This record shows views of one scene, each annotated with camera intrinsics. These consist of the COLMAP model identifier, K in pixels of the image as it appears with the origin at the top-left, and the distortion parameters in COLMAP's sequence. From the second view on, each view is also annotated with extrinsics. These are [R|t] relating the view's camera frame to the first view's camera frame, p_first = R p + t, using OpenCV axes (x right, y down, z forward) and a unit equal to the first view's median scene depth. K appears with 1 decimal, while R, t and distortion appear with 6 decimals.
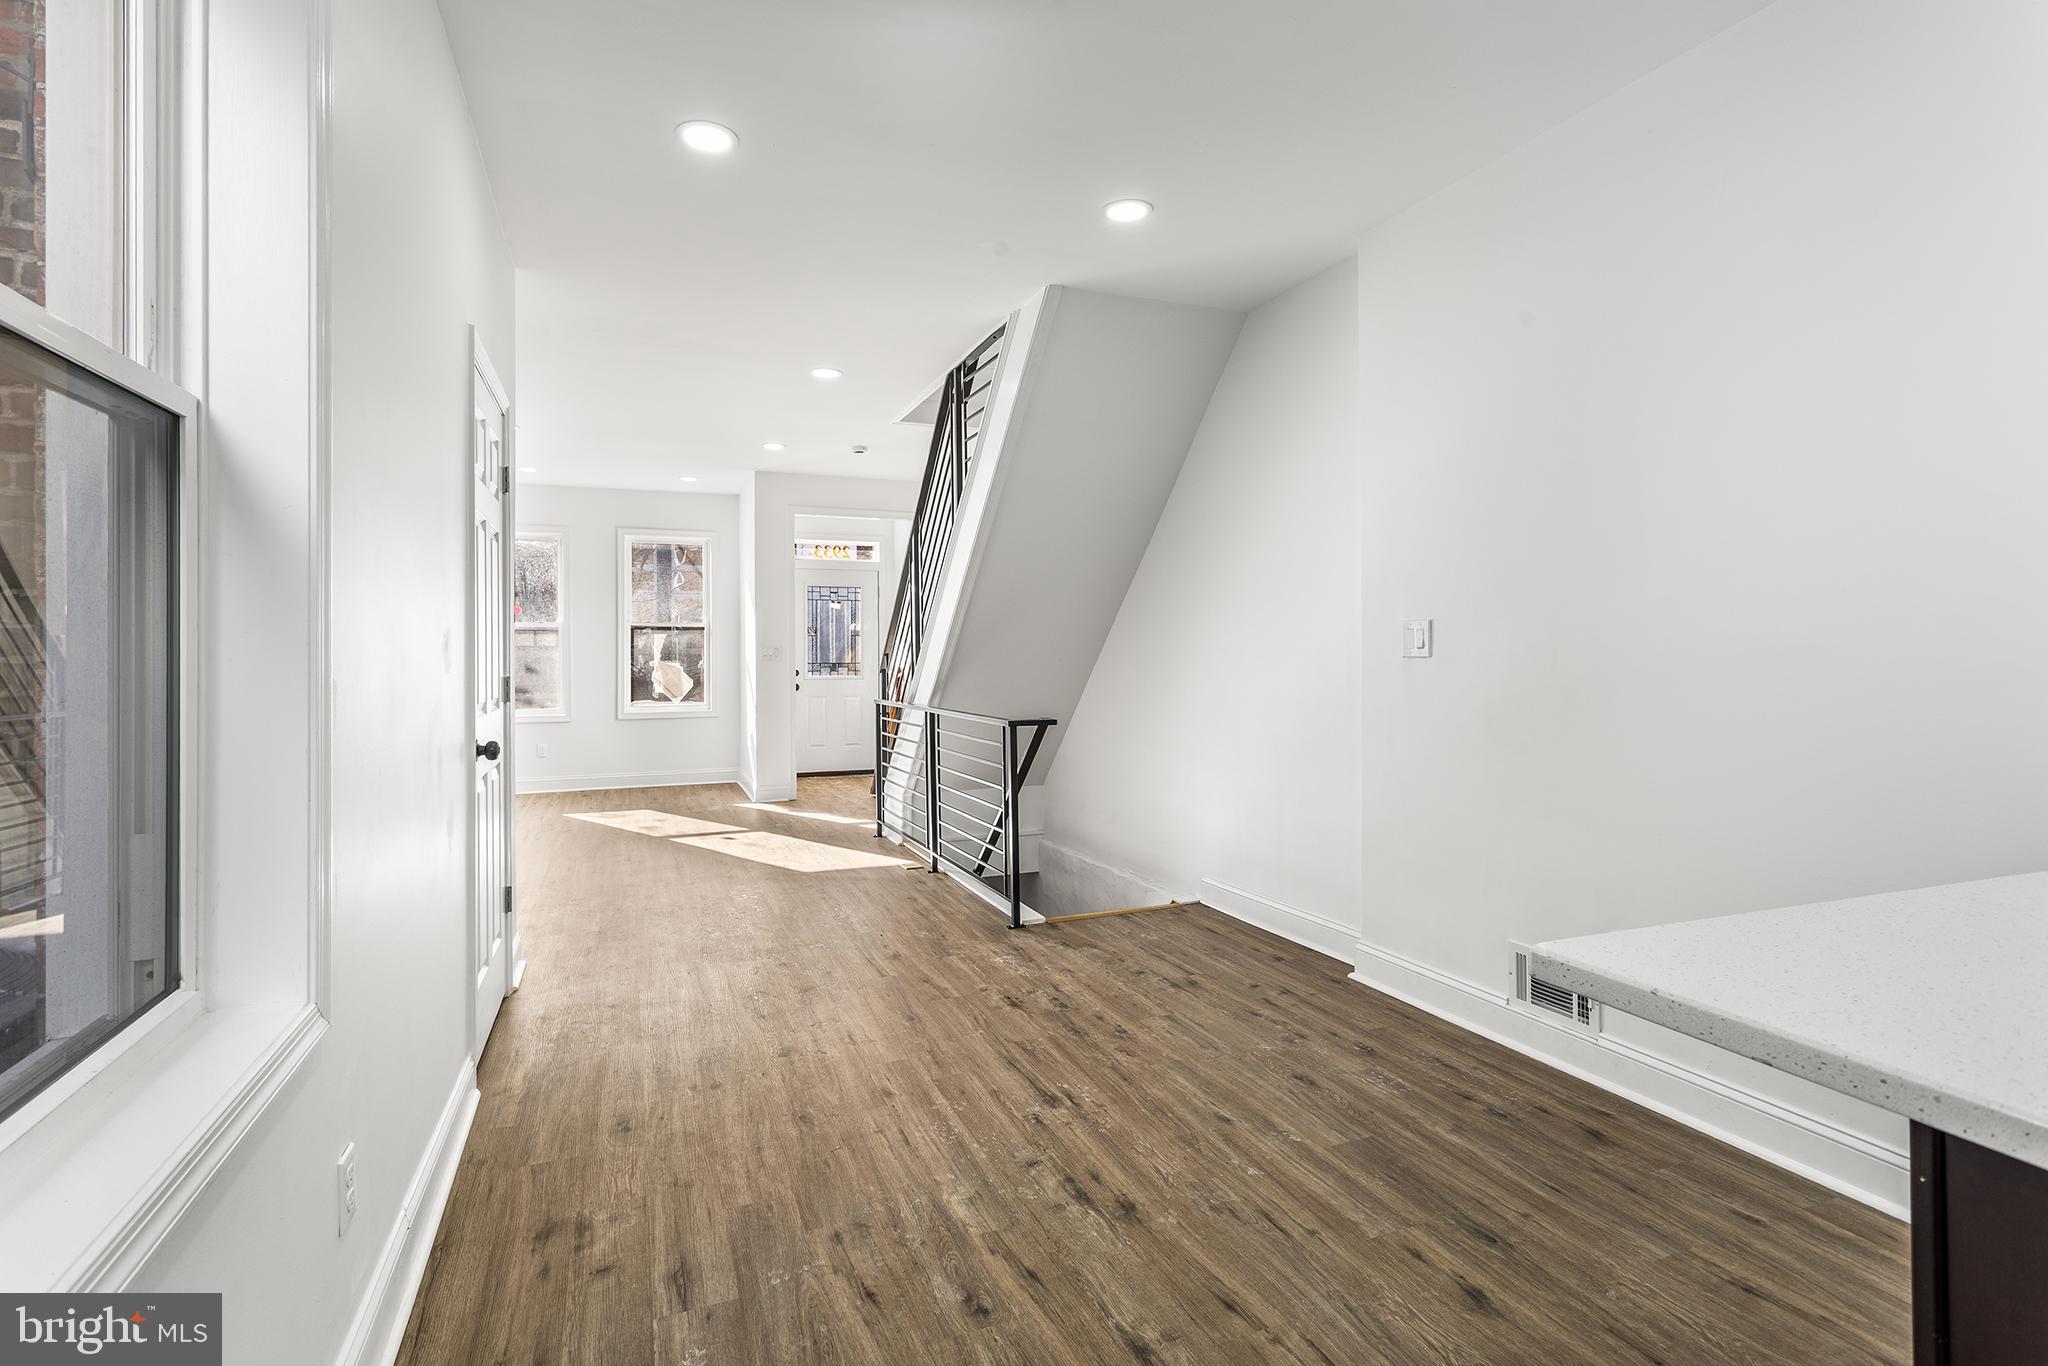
lens RADIAL K [[976.1, 0, 1029.0], [0, 976.1, 646.4], [0, 0, 1]] dist [0.003089, 0.000228]
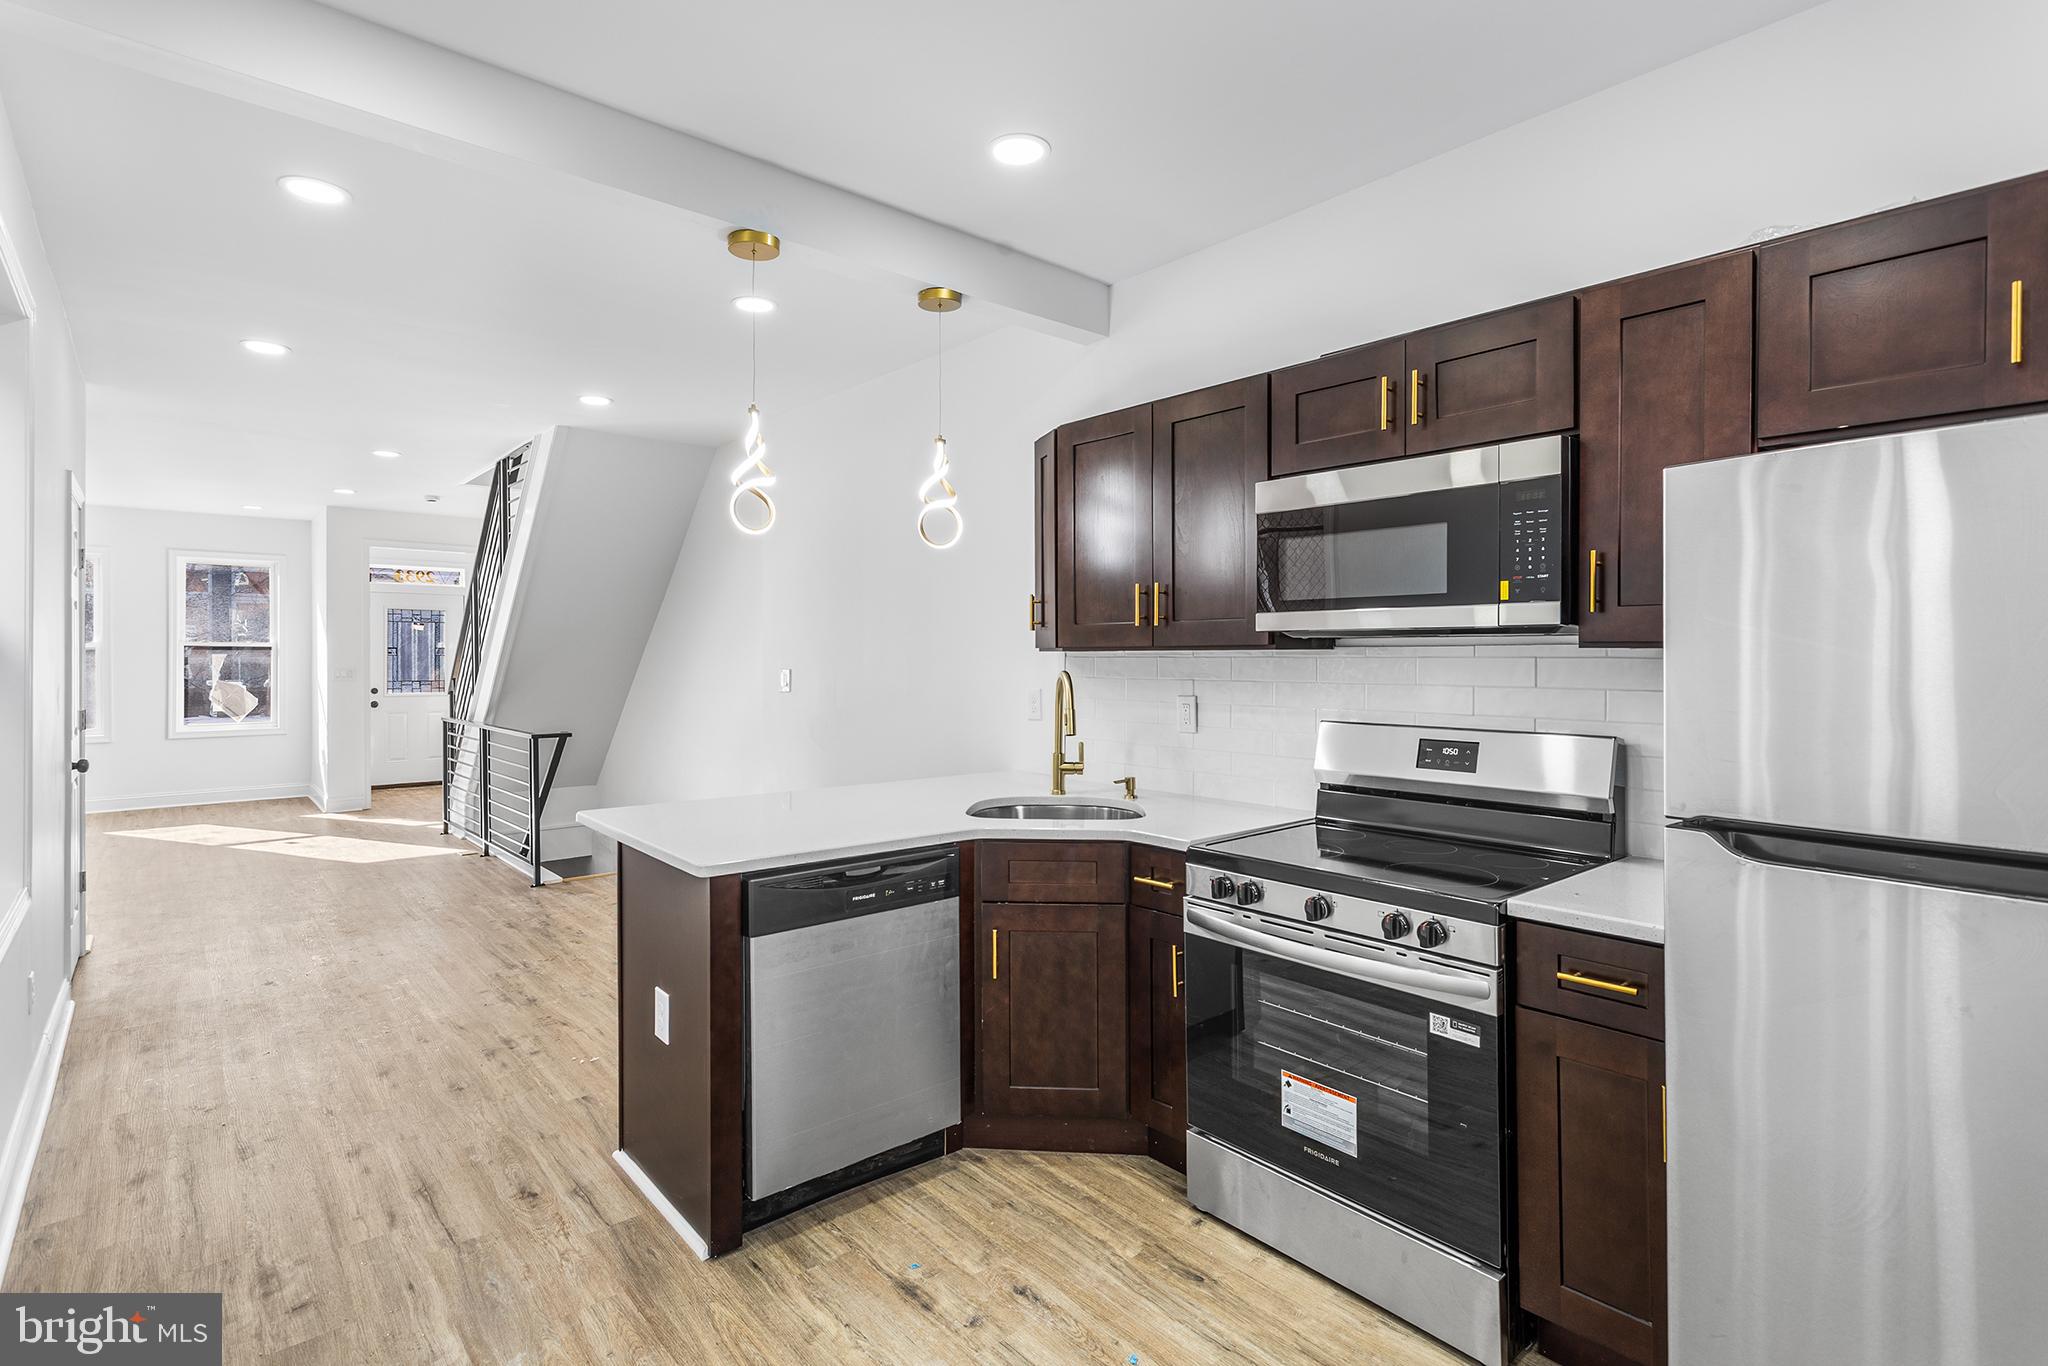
lens RADIAL K [[993.9, 0, 1023.8], [0, 993.9, 652.8], [0, 0, 1]] dist [0.004622, 0.000480]
pose [[0.948854, 0.004945, 0.315677, 0.127521], [-0.006152, 0.999977, 0.002826, -0.031036], [-0.315656, -0.004624, 0.948863, -0.355922]]
